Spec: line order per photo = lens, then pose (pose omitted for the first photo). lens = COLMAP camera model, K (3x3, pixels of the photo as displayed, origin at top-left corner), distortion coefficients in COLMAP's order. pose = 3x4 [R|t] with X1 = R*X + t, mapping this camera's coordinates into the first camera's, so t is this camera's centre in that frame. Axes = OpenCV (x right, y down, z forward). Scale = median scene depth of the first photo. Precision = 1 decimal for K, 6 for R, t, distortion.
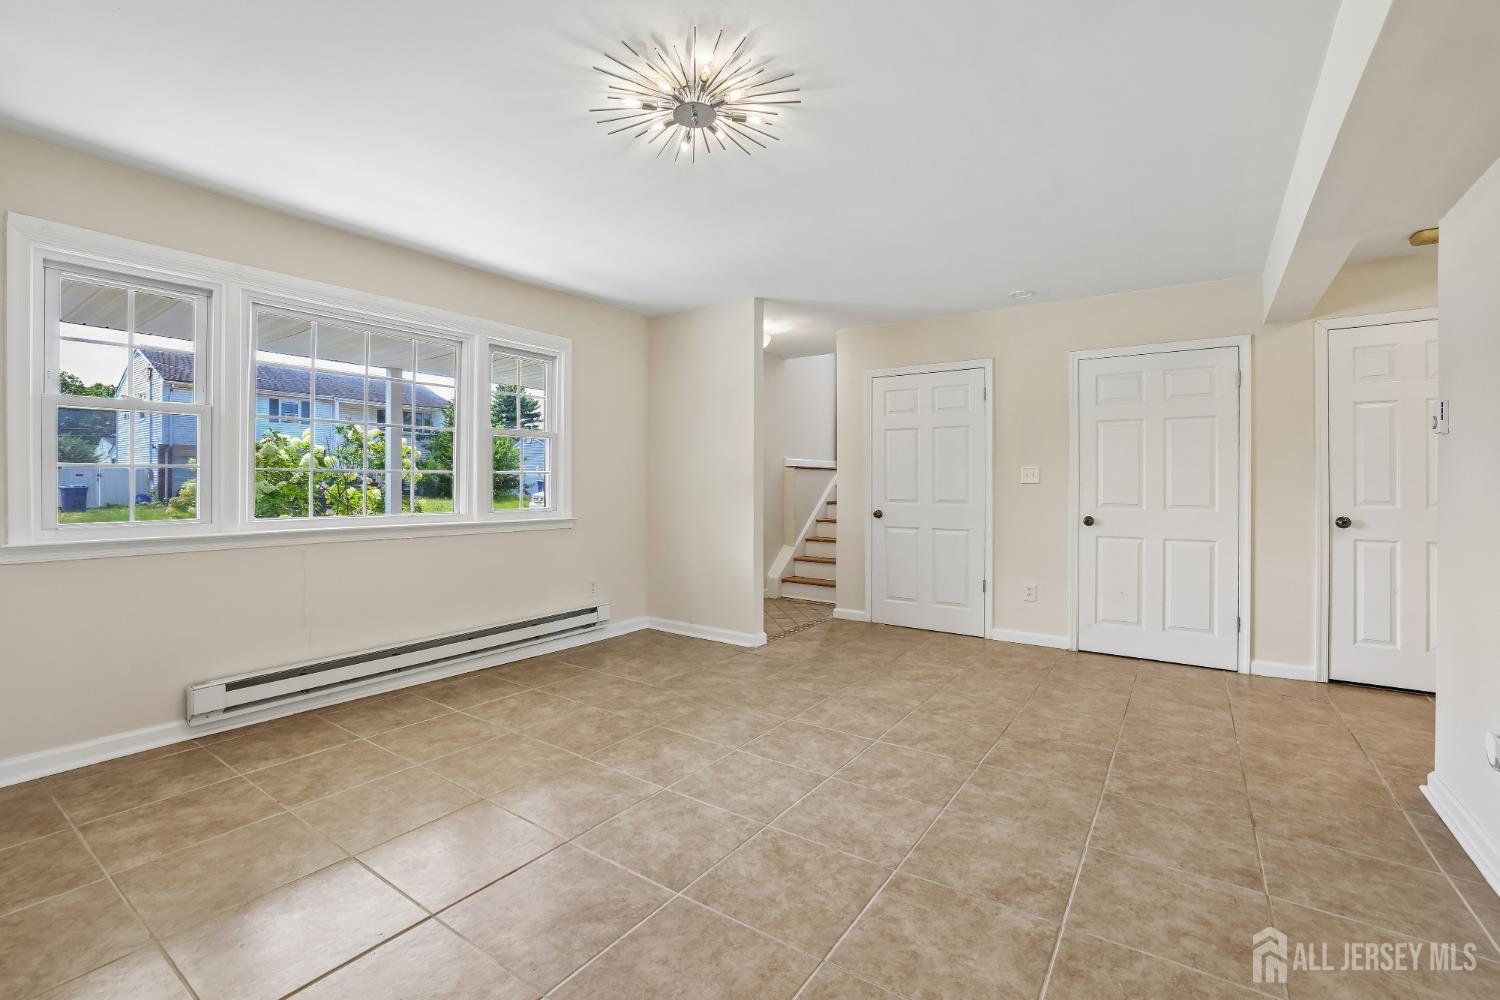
lens RADIAL K [[661.2, 0, 743.9], [0, 661.2, 486.8], [0, 0, 1]] dist [-0.040043, 0.014011]
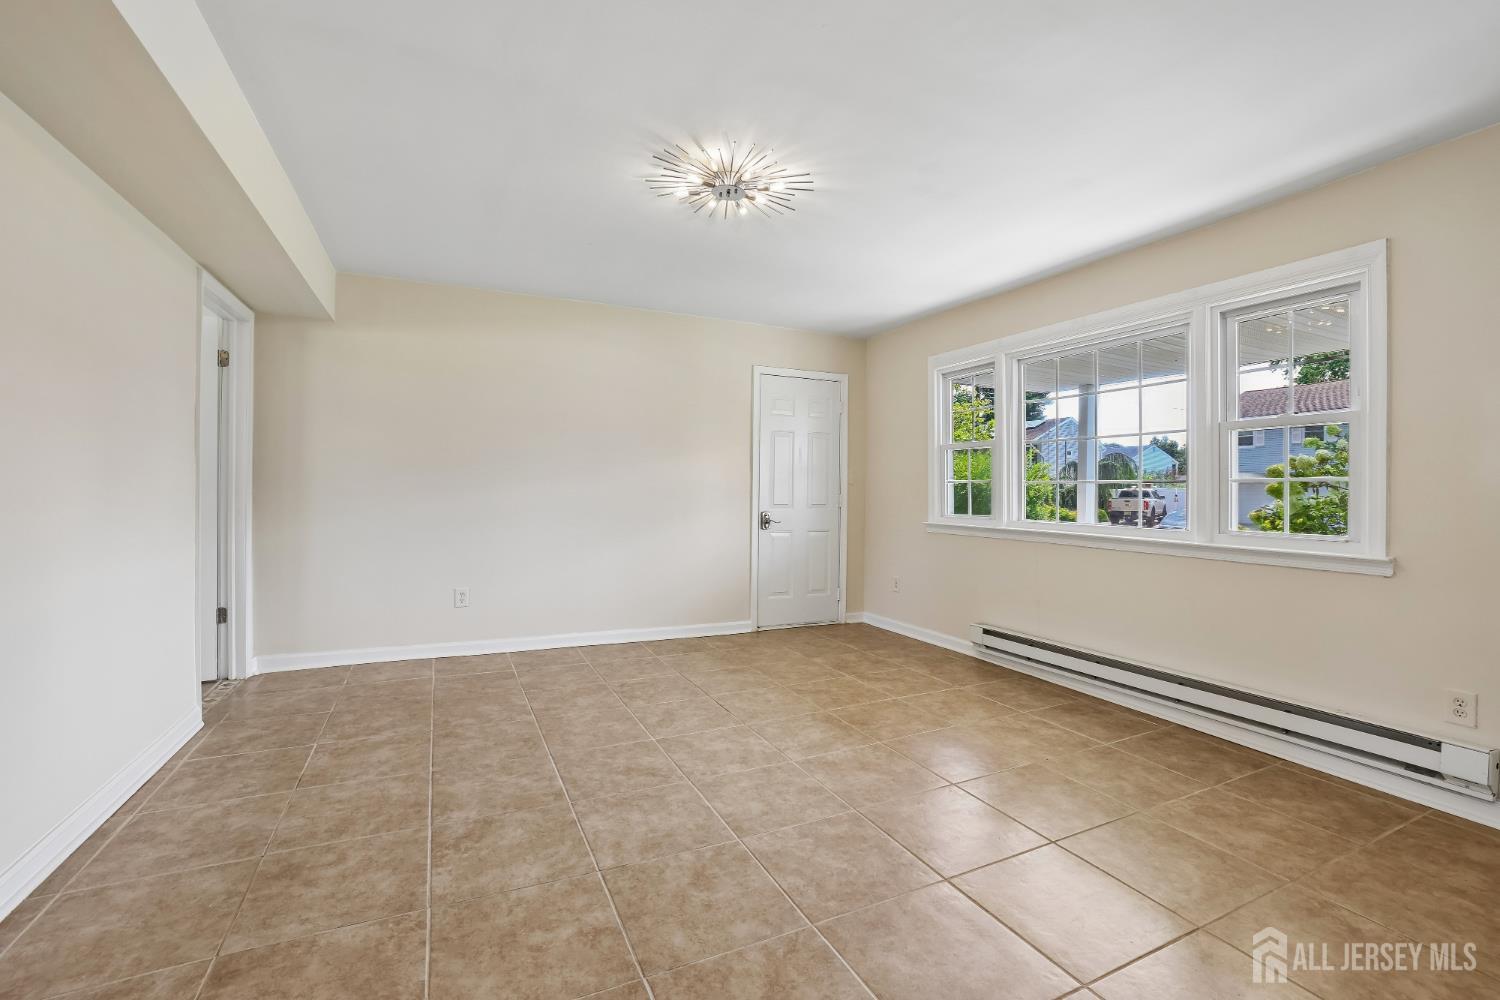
lens RADIAL K [[661.2, 0, 756.8], [0, 661.2, 500.4], [0, 0, 1]] dist [-0.040043, 0.014011]
pose [[-0.497095, 0.000160, -0.867696, 0.943802], [-0.019802, 0.999737, 0.011529, 0.005626], [0.867470, 0.022913, -0.496961, 1.602077]]
